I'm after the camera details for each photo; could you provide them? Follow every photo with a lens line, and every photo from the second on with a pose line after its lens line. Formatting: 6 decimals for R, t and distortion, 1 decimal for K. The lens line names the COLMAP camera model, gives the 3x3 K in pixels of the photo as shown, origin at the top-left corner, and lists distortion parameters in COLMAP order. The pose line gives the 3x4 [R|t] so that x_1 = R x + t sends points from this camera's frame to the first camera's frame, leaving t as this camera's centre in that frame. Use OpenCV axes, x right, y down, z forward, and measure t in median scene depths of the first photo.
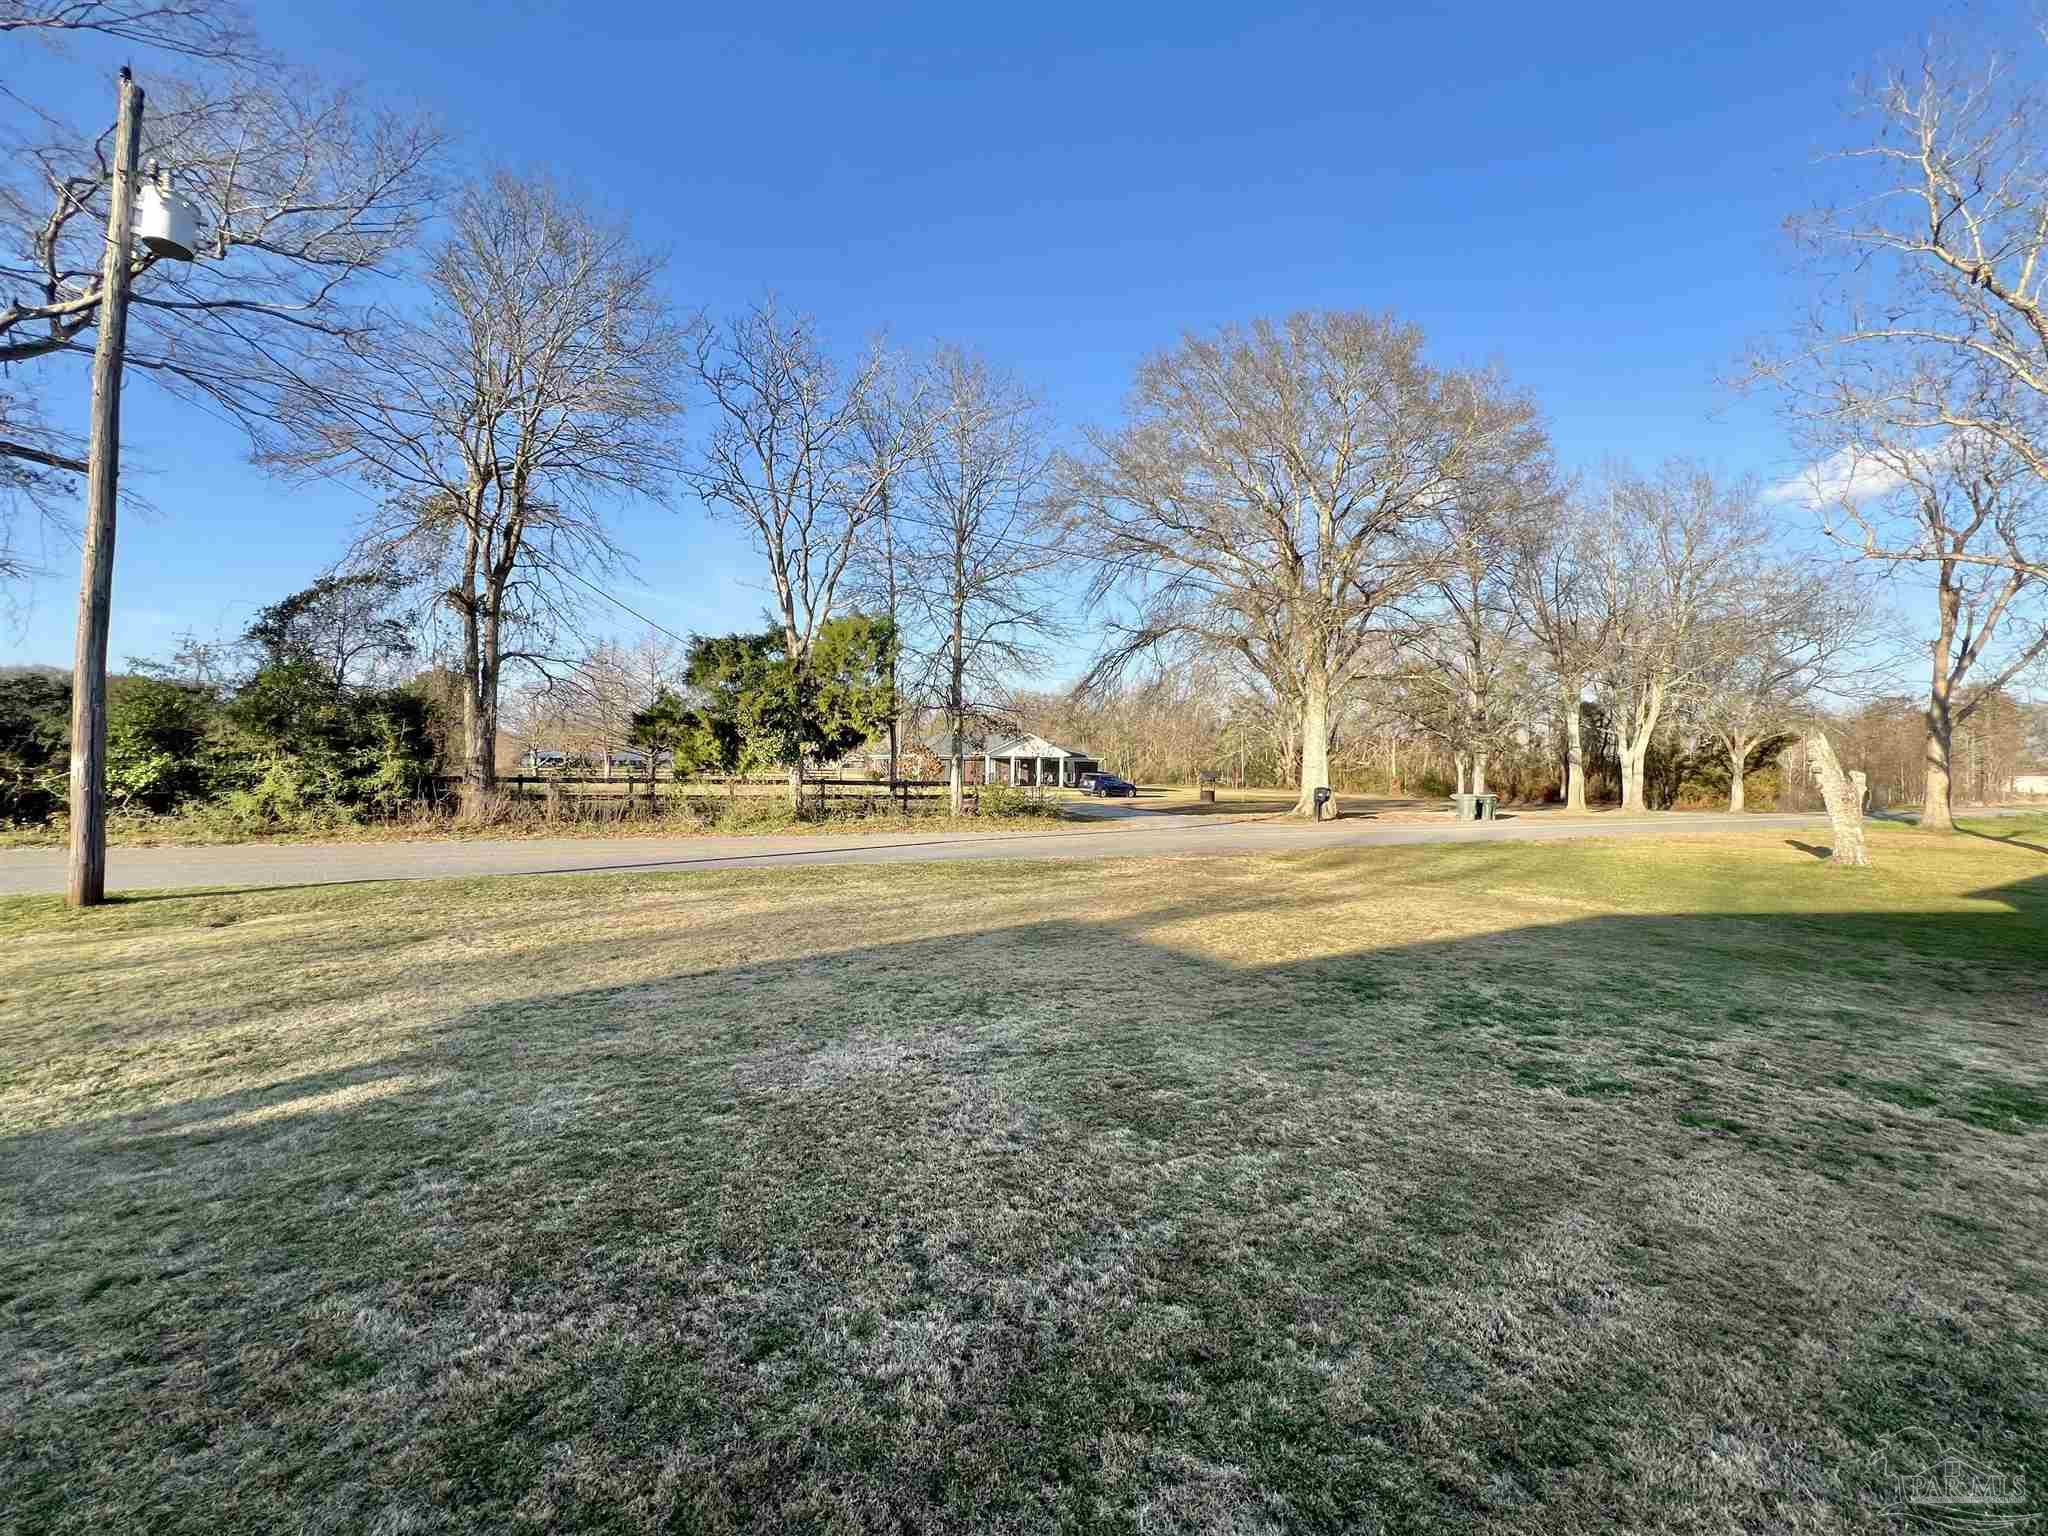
lens RADIAL K [[818.2, 0, 1020.9], [0, 818.2, 766.5], [0, 0, 1]] dist [-0.000280, -0.000029]
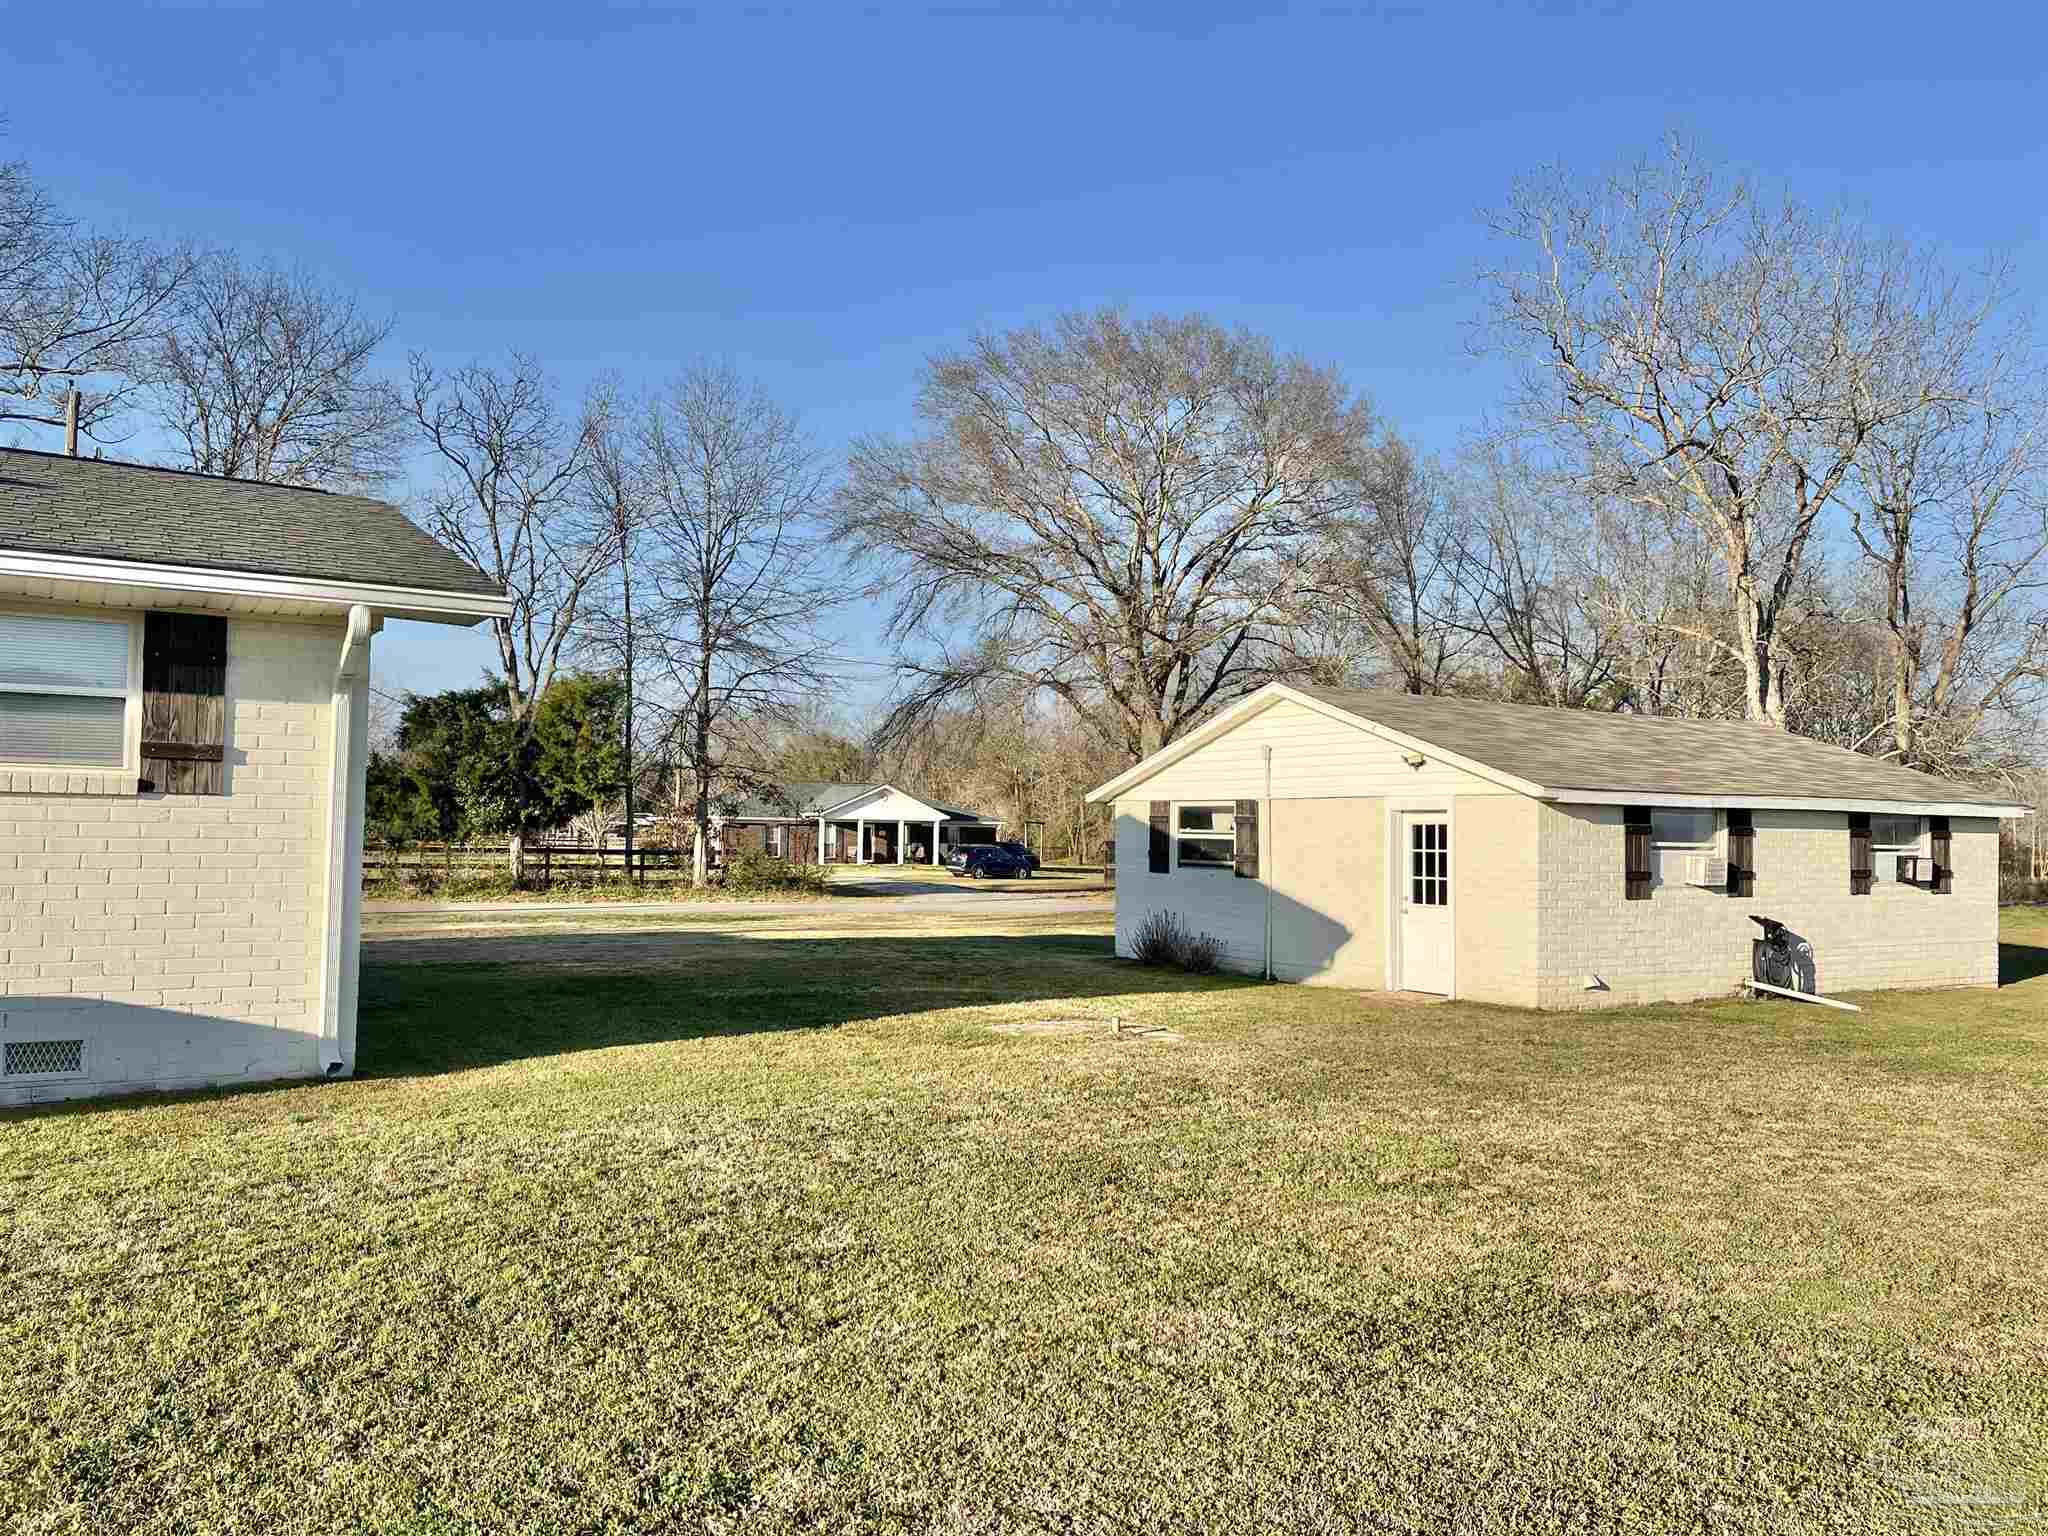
lens RADIAL K [[1524.0, 0, 1050.7], [0, 1524.0, 773.3], [0, 0, 1]] dist [0.008337, -0.002369]
pose [[0.998811, 0.002896, 0.048667, 0.240352], [-0.000930, 0.999184, -0.040377, 0.000713], [-0.048744, 0.040283, 0.997999, -0.747345]]
